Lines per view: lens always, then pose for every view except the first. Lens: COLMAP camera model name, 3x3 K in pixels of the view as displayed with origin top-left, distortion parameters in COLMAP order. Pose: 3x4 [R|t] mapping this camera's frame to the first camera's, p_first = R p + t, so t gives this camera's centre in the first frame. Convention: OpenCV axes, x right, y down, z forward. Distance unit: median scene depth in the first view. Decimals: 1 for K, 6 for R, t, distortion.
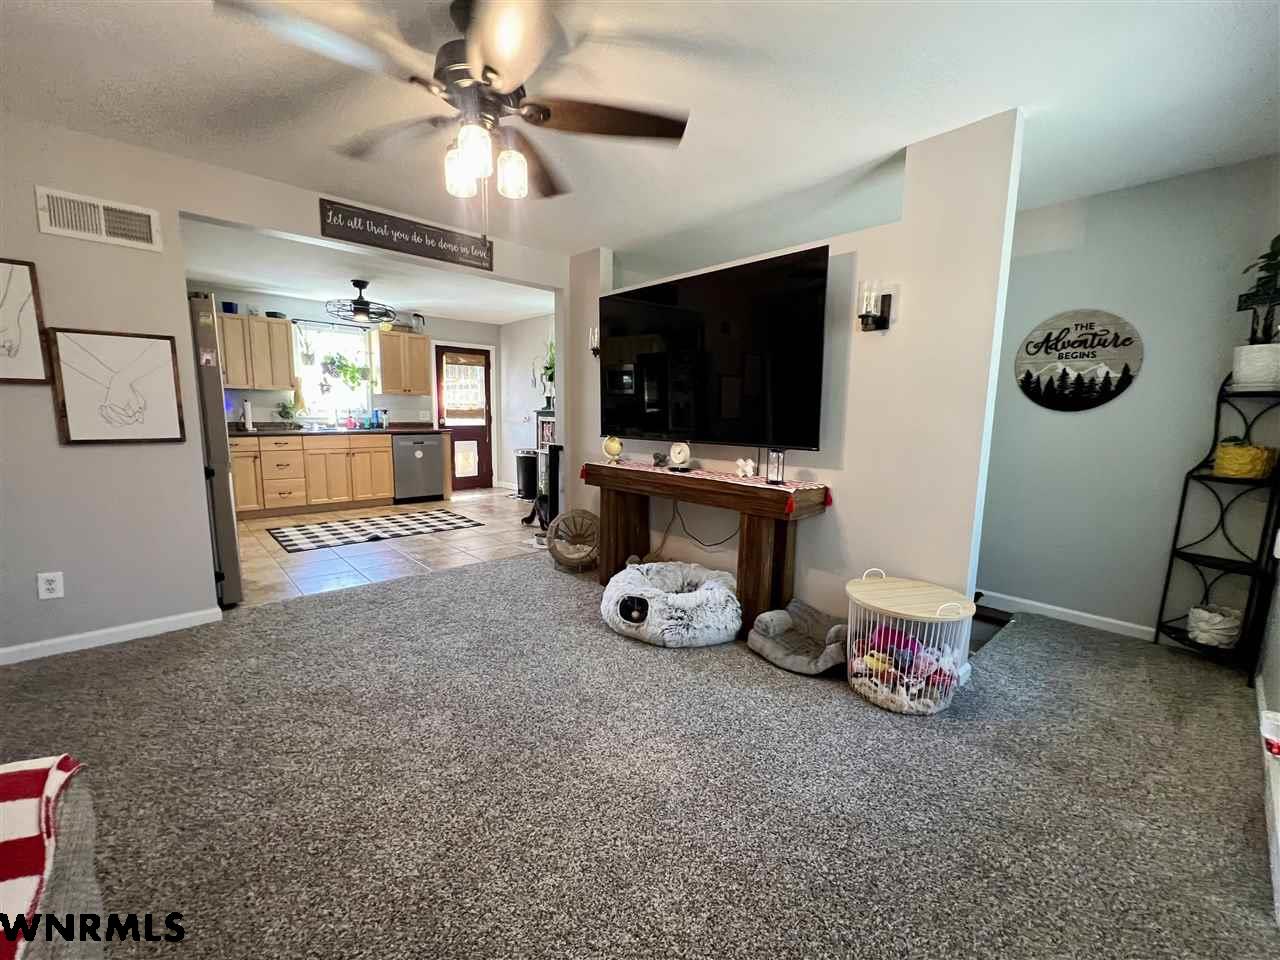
lens RADIAL K [[528.6, 0, 641.6], [0, 528.6, 482.5], [0, 0, 1]] dist [0.003194, 0.000157]
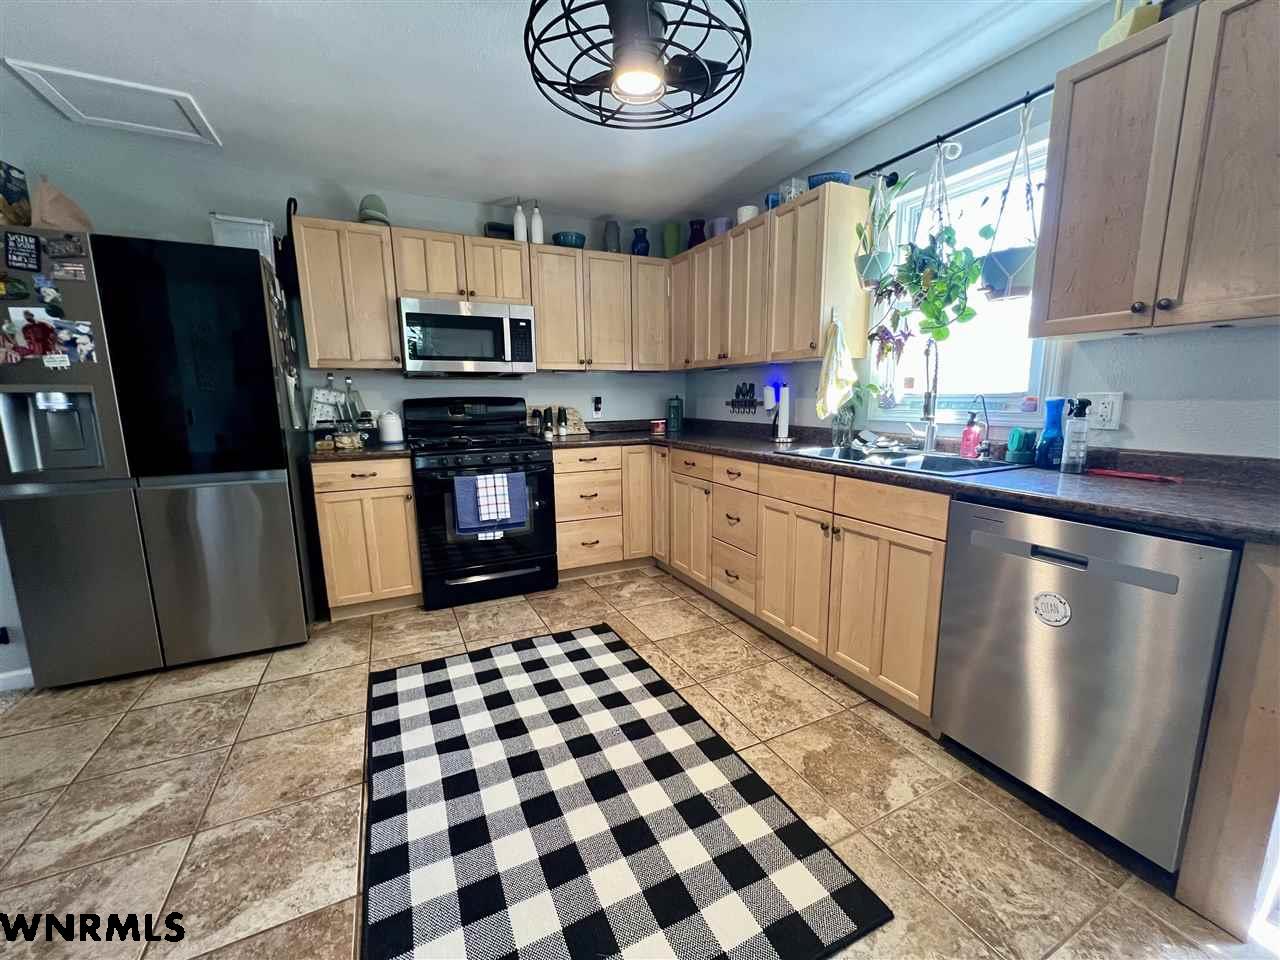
lens RADIAL K [[515.0, 0, 643.4], [0, 515.0, 482.0], [0, 0, 1]] dist [-0.001576, 0.000194]
pose [[-0.281741, 0.143117, -0.948757, -0.188668], [-0.128292, 0.974315, 0.185070, -0.121962], [0.950875, 0.173859, -0.256144, 0.899516]]
